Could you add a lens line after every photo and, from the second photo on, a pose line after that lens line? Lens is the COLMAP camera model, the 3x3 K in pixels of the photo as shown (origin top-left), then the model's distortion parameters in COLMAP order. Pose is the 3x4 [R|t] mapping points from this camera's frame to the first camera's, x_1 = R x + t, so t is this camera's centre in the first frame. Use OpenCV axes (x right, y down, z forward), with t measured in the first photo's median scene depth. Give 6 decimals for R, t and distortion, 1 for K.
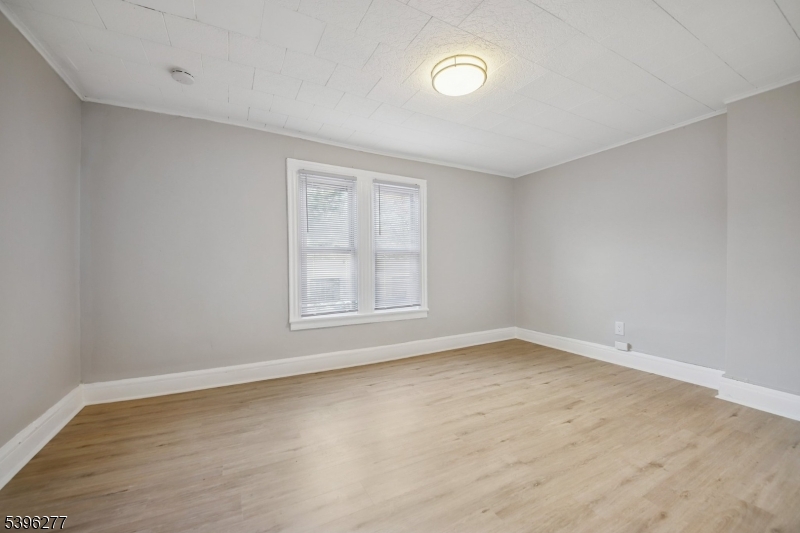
lens RADIAL K [[319.5, 0, 400.0], [0, 319.5, 266.5], [0, 0, 1]] dist [0.017908, -0.017291]
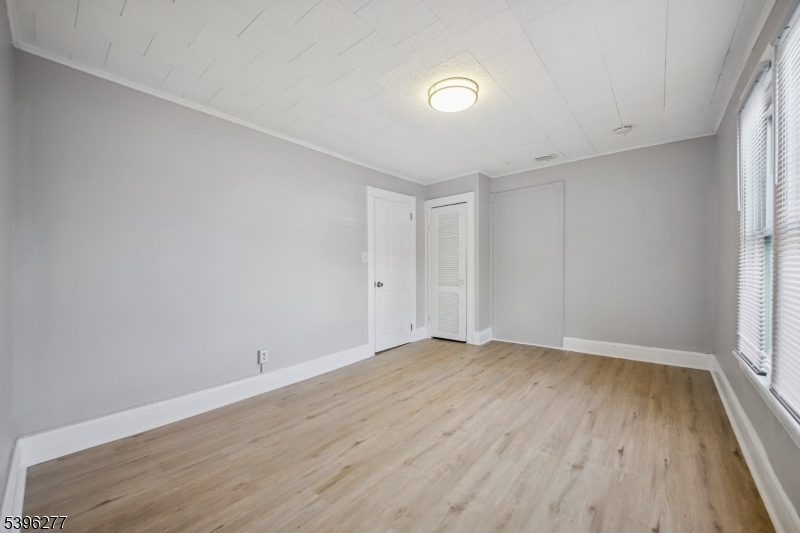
lens RADIAL K [[319.5, 0, 400.0], [0, 319.5, 266.5], [0, 0, 1]] dist [0.017908, -0.017291]
pose [[-0.928908, 0.012471, -0.370100, 0.716095], [0.007833, 0.999871, 0.014031, -0.026358], [0.370227, 0.010134, -0.928886, 1.813599]]
